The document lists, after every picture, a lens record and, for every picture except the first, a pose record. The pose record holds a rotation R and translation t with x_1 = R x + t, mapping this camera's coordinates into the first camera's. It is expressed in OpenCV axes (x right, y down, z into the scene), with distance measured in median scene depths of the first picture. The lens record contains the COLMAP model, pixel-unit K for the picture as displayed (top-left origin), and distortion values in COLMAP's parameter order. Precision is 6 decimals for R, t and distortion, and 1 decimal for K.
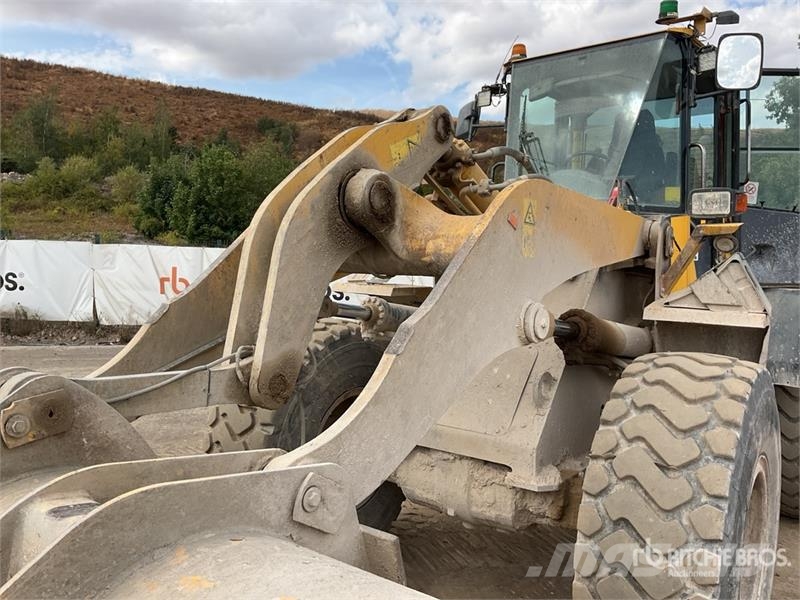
lens RADIAL K [[653.1, 0, 396.7], [0, 653.1, 296.0], [0, 0, 1]] dist [0.104691, -0.199971]
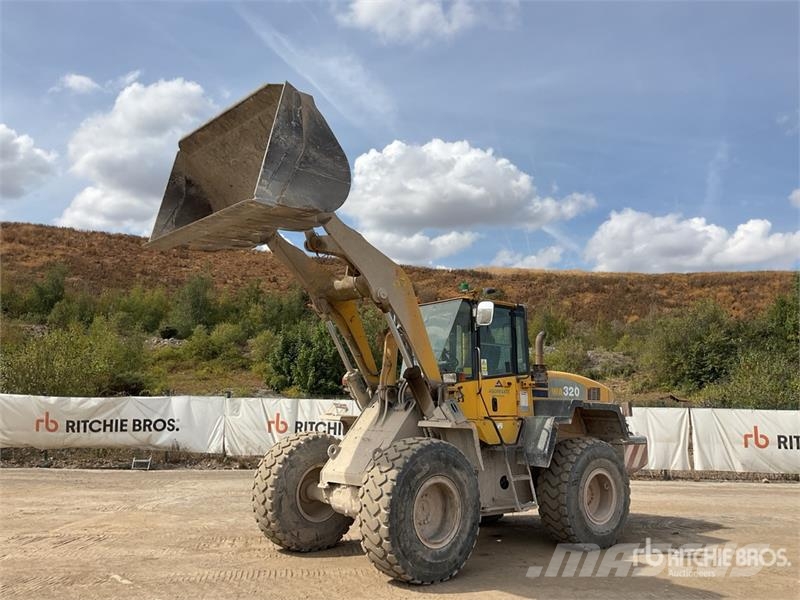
lens RADIAL K [[653.1, 0, 396.7], [0, 653.1, 296.0], [0, 0, 1]] dist [0.104691, -0.199971]
pose [[0.981655, -0.040482, -0.186320, 0.058806], [-0.002844, 0.973983, -0.226605, 0.009407], [0.190646, 0.222978, 0.956000, -0.112851]]
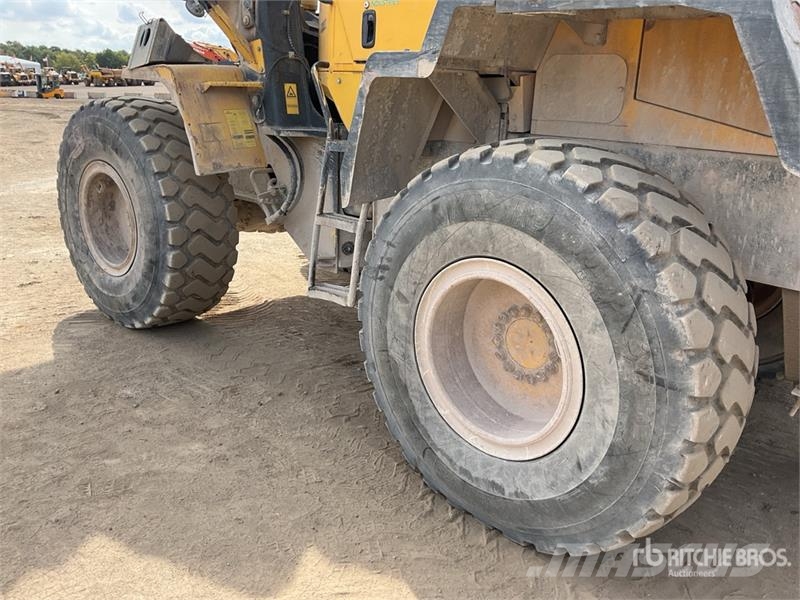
lens RADIAL K [[661.7, 0, 401.0], [0, 661.7, 317.0], [0, 0, 1]] dist [0.035430, -0.005547]
pose [[-0.068530, 0.297151, -0.952368, 0.138356], [-0.093947, 0.948448, 0.302688, 0.003477], [0.993216, 0.110215, -0.037081, 0.123079]]
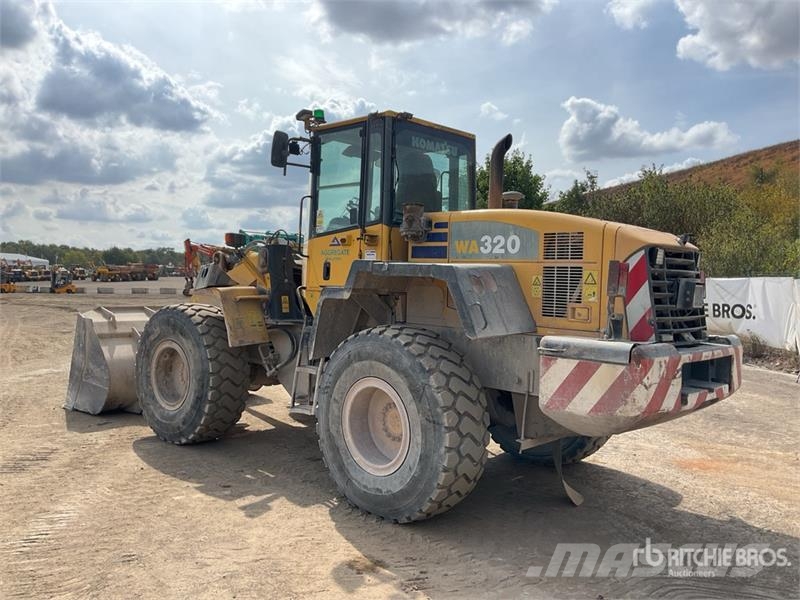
lens RADIAL K [[694.5, 0, 401.8], [0, 694.5, 283.5], [0, 0, 1]] dist [0.002122, -0.262639]
pose [[-0.057319, -0.018510, -0.998184, 0.214537], [-0.082671, 0.996482, -0.013731, -0.001230], [0.994927, 0.081734, -0.058647, 0.140019]]
